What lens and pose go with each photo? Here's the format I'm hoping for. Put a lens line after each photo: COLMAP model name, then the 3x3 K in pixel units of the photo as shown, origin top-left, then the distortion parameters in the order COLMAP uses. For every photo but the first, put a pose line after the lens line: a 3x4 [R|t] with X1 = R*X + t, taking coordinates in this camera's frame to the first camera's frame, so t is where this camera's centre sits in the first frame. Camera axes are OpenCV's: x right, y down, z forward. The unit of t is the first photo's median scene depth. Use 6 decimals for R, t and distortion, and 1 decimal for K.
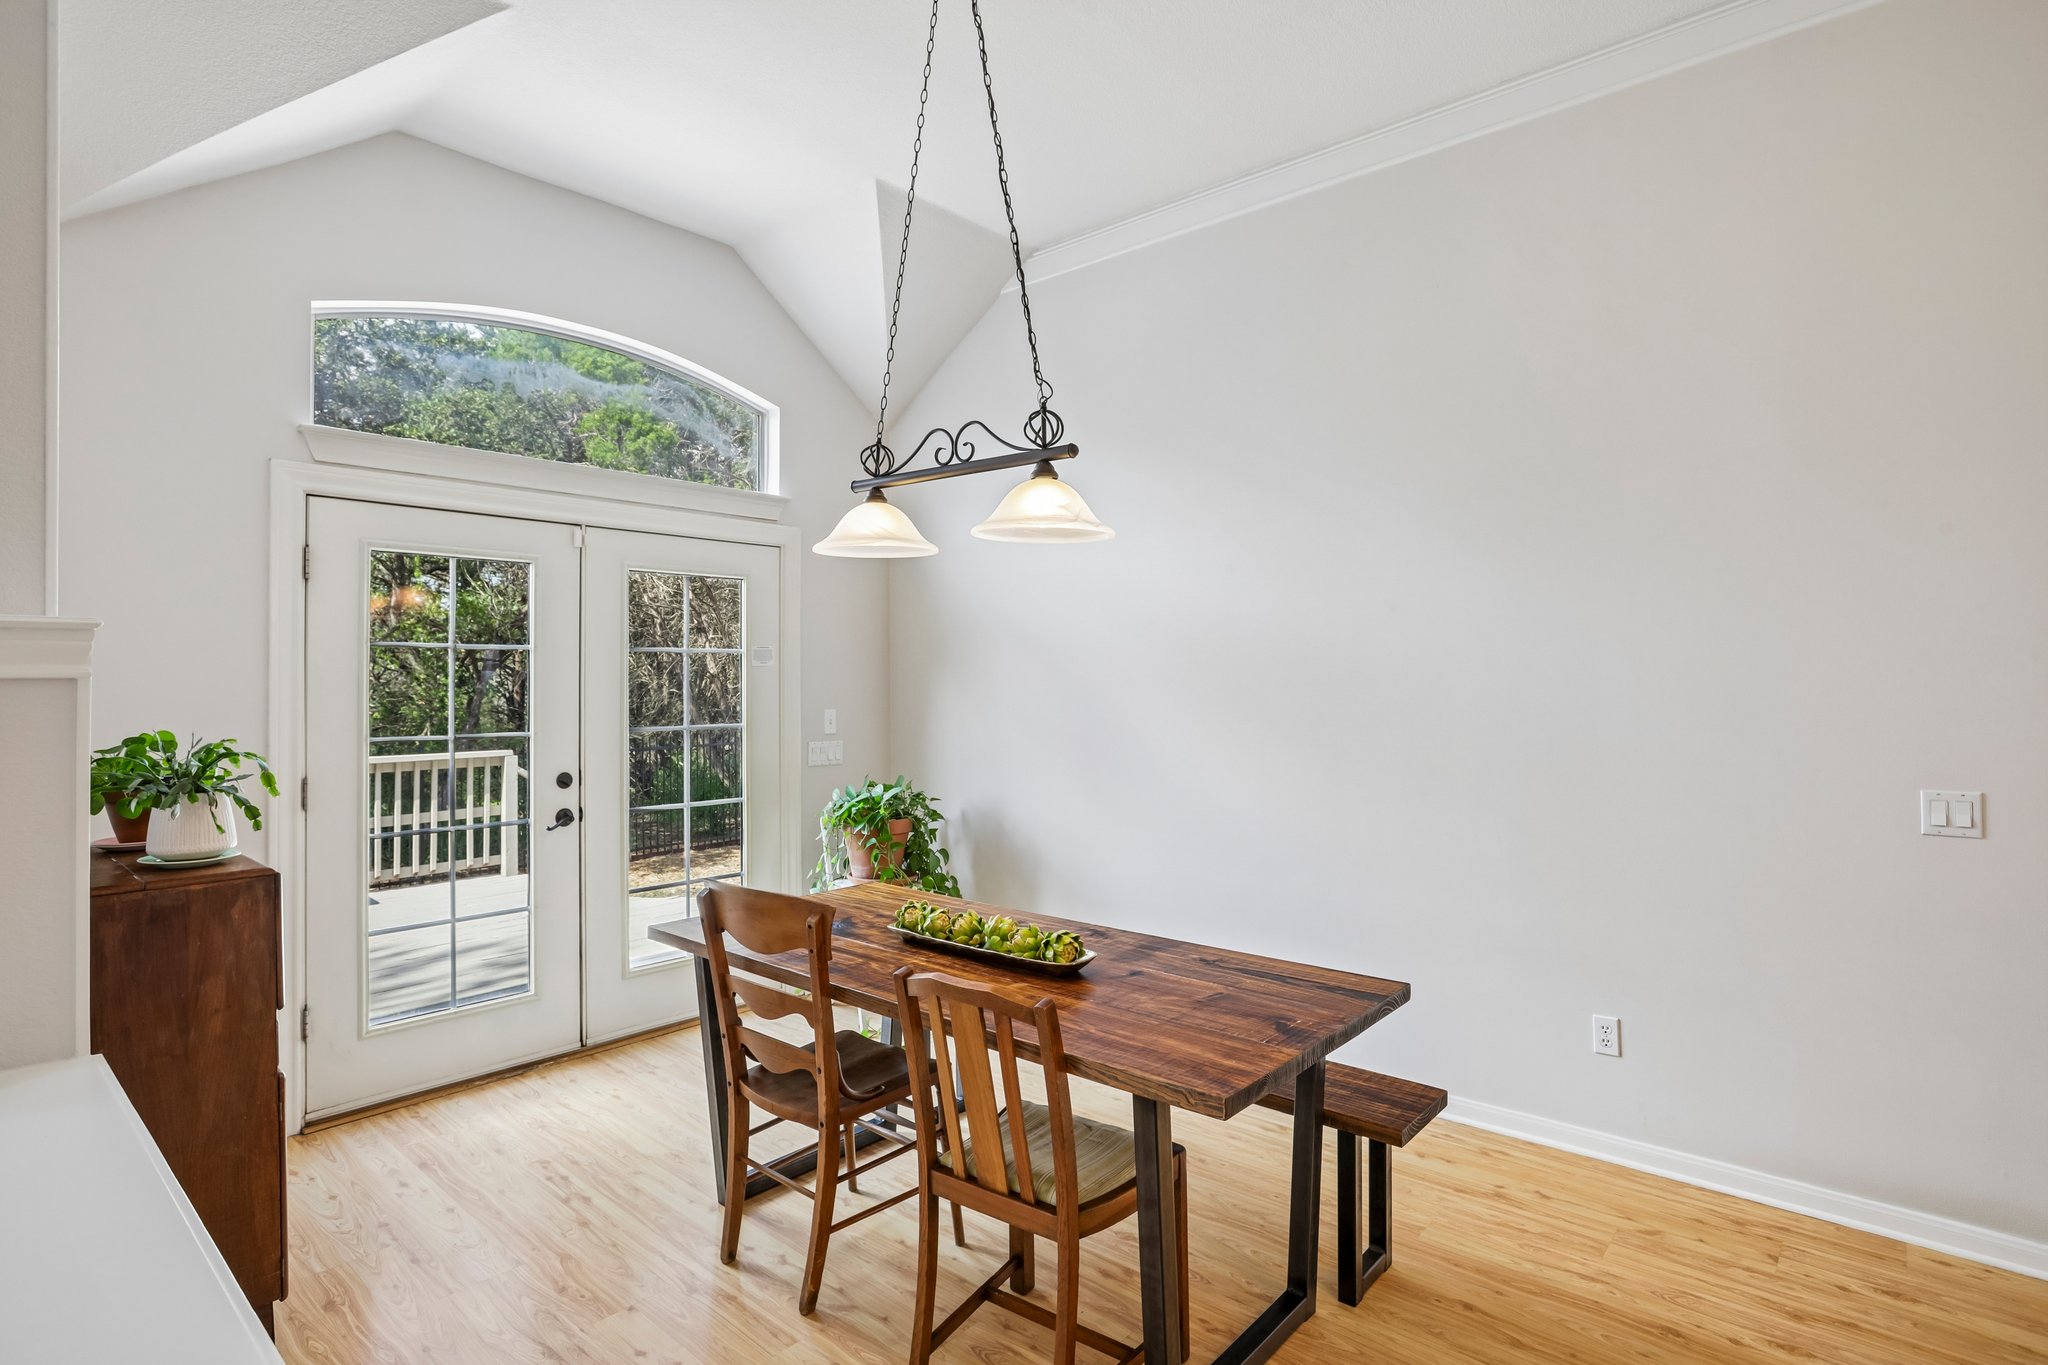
lens RADIAL K [[1027.3, 0, 1023.6], [0, 1027.3, 666.1], [0, 0, 1]] dist [0.000070, 0.014981]
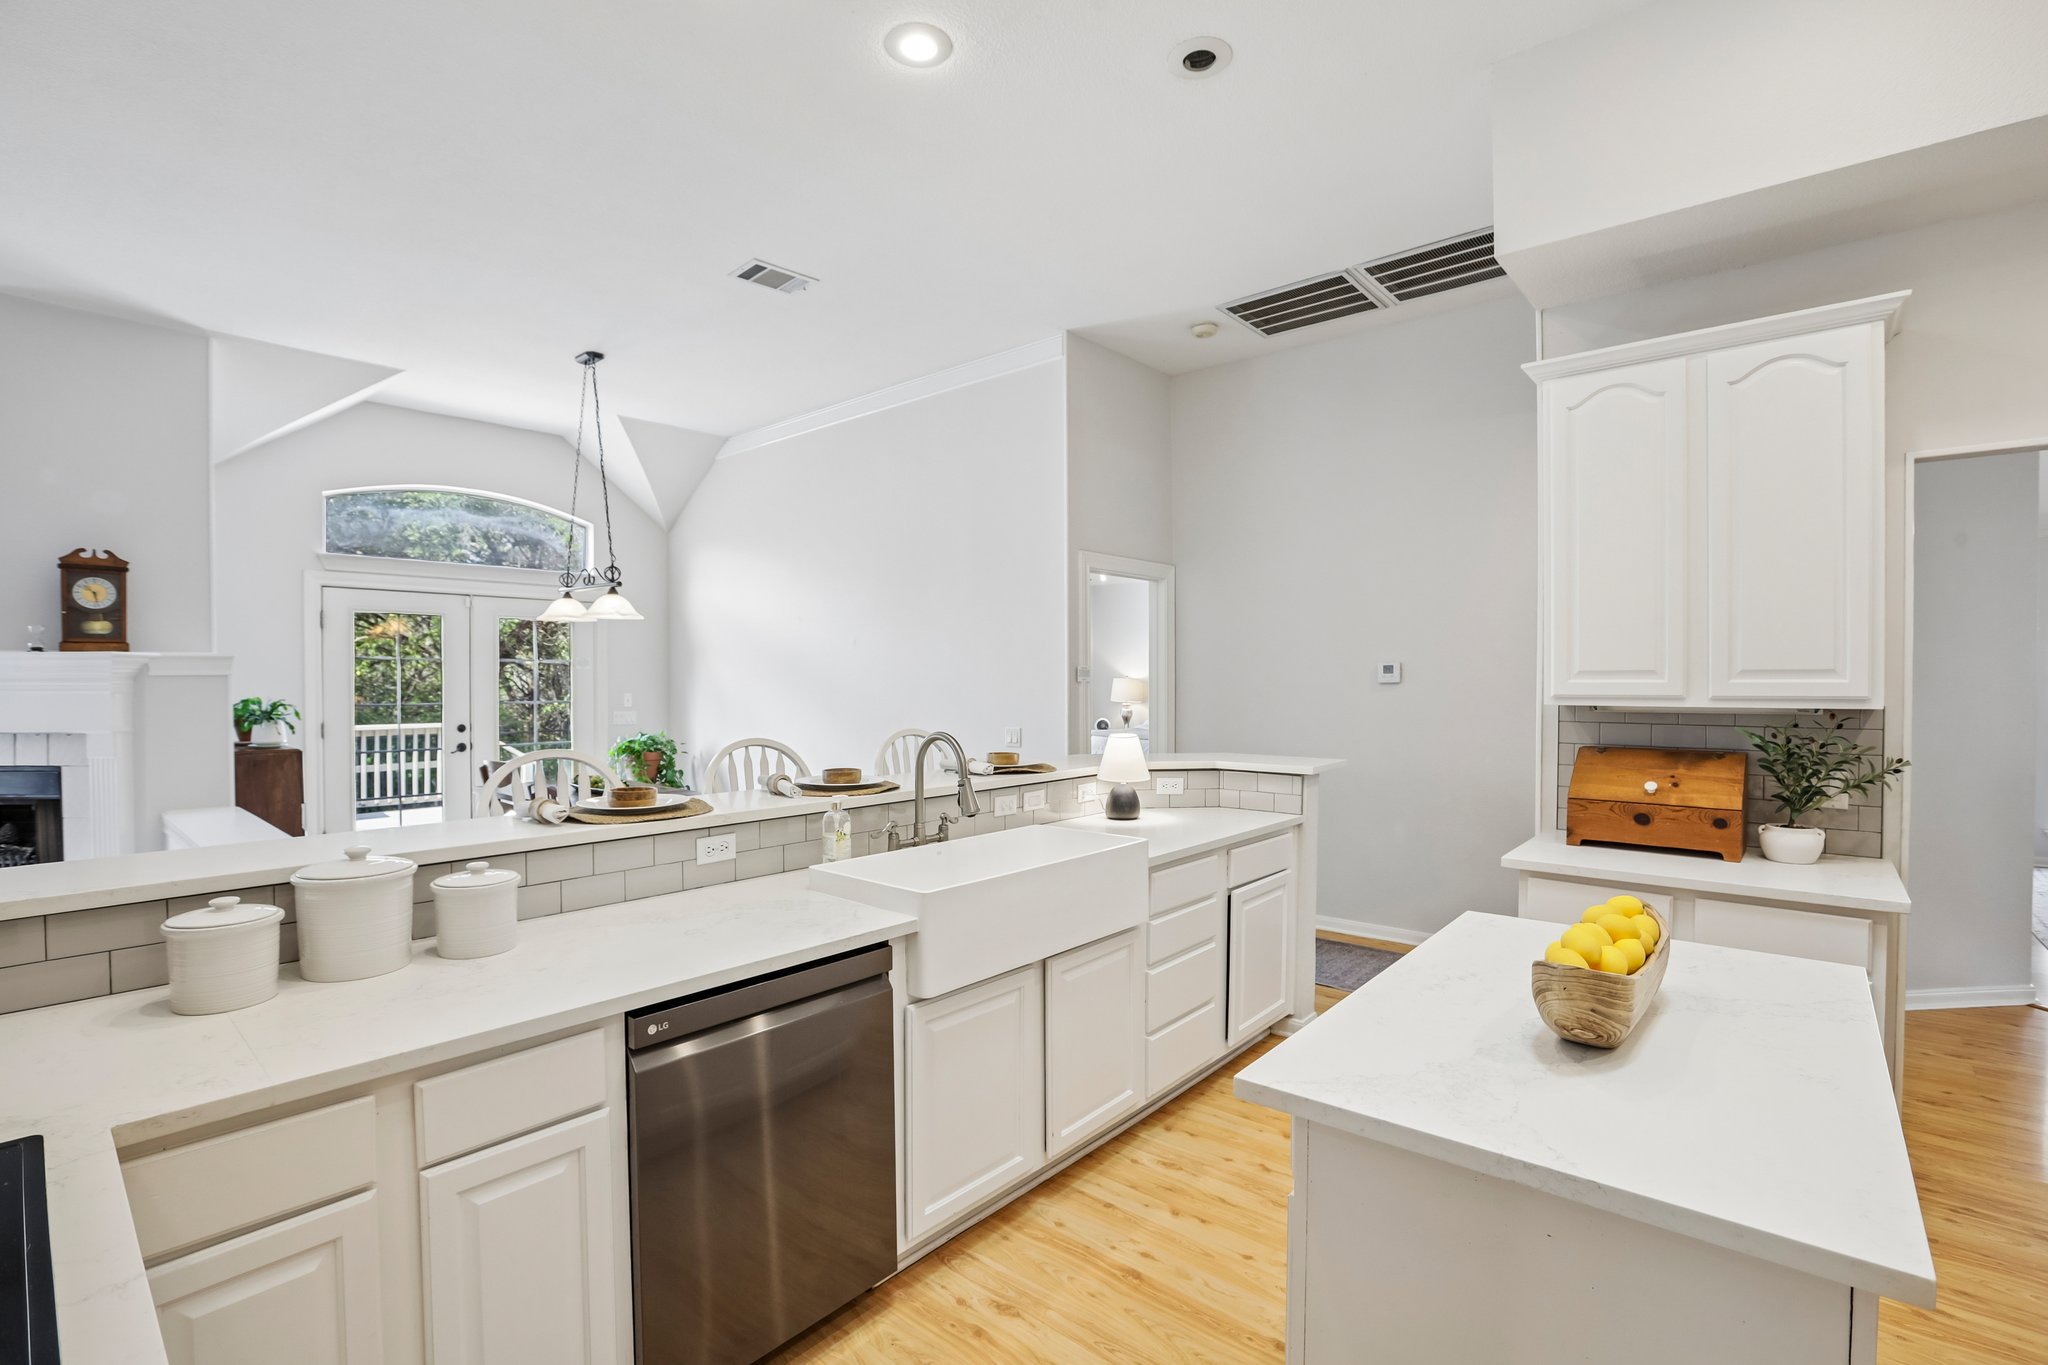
lens RADIAL K [[923.5, 0, 1024.0], [0, 923.5, 682.5], [0, 0, 1]] dist [-0.000171, -0.000012]
pose [[0.999981, 0.004233, 0.004560, 0.888273], [-0.004318, 0.999814, 0.018808, -0.017594], [-0.004480, -0.018827, 0.999813, -1.087462]]
